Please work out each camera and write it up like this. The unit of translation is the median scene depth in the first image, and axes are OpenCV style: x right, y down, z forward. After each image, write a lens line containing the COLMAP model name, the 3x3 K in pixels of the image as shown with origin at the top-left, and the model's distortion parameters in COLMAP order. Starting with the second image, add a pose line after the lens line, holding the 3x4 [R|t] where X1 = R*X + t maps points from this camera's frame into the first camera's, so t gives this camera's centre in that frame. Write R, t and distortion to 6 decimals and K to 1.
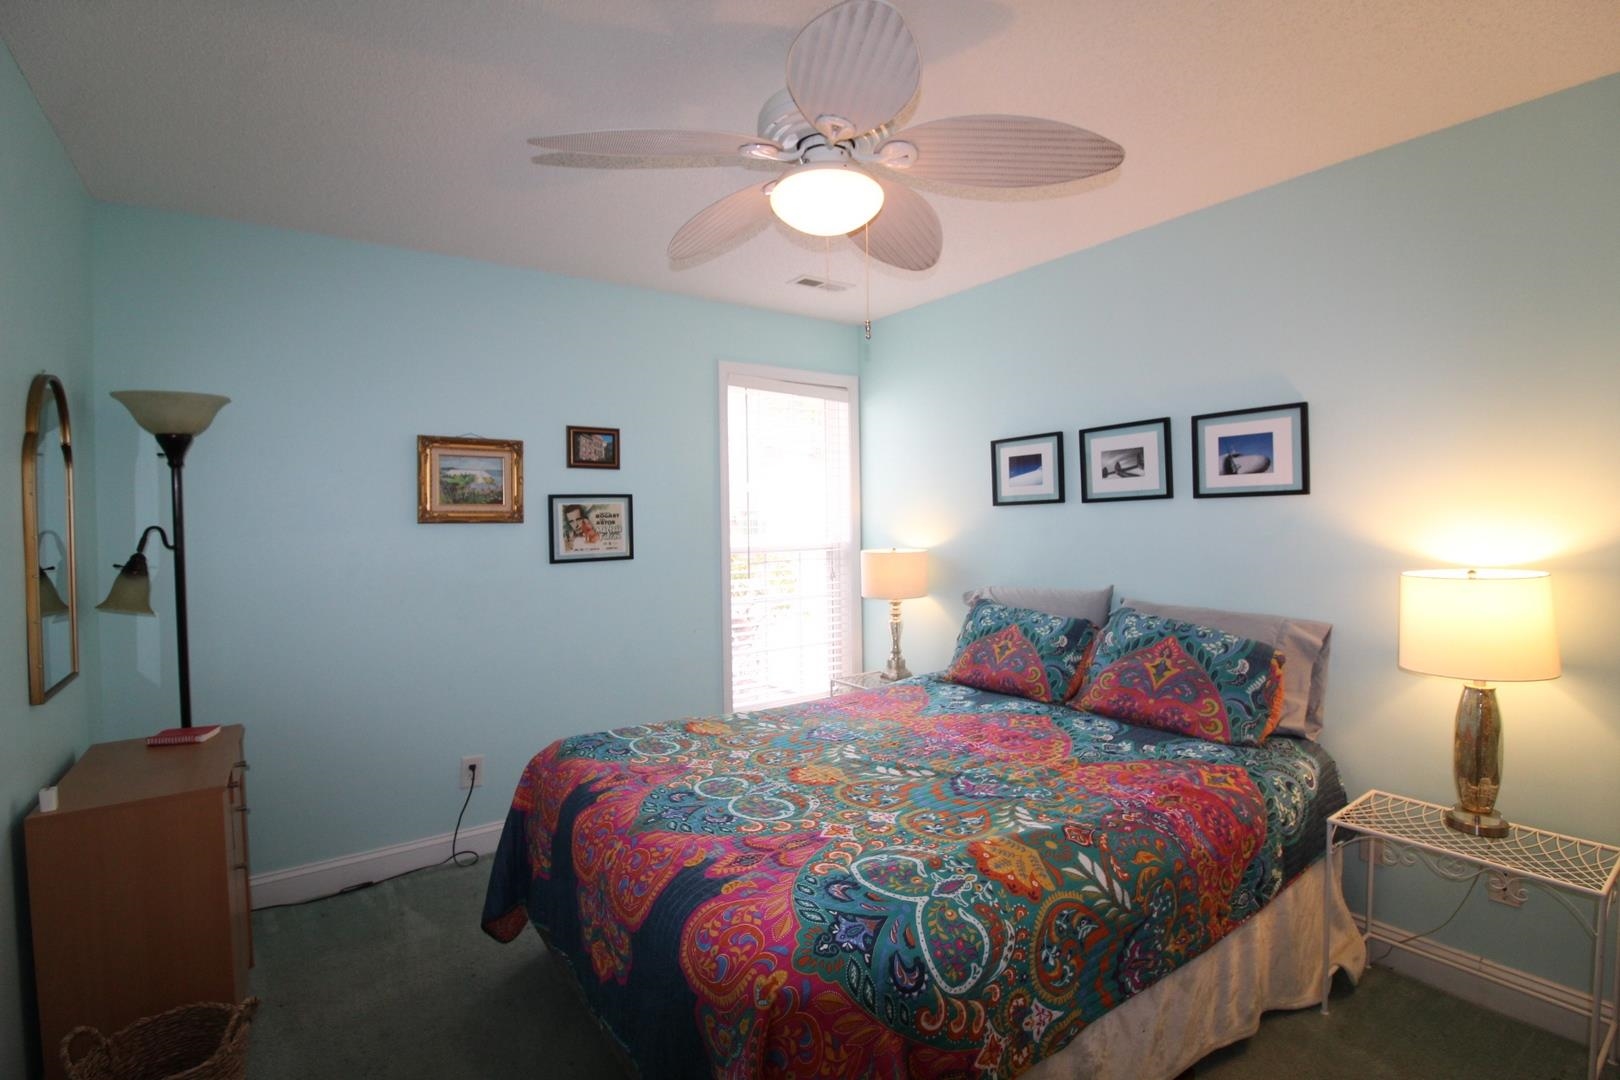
lens RADIAL K [[760.0, 0, 810.0], [0, 760.0, 540.0], [0, 0, 1]] dist [-0.005487, -0.001144]
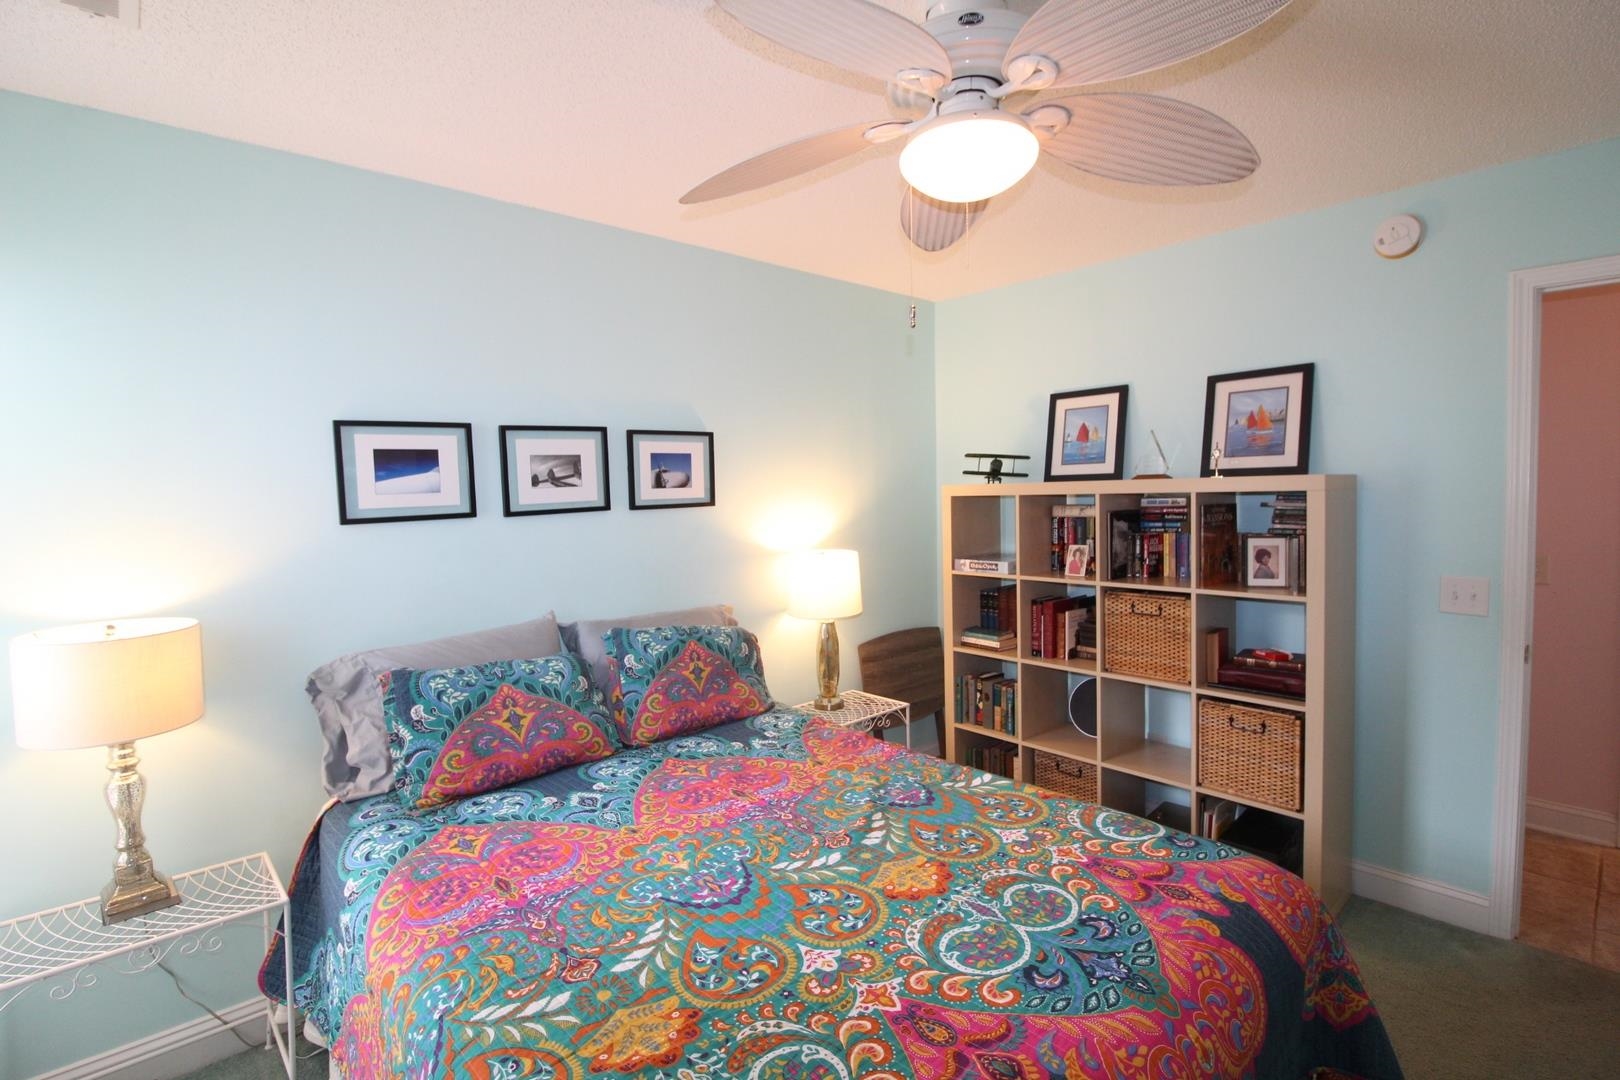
lens RADIAL K [[760.0, 0, 810.0], [0, 760.0, 540.0], [0, 0, 1]] dist [-0.005487, -0.001144]
pose [[-0.132171, -0.054529, 0.989726, -0.578103], [0.052199, 0.996717, 0.061885, -0.068879], [-0.989852, 0.059842, -0.128891, 0.944273]]
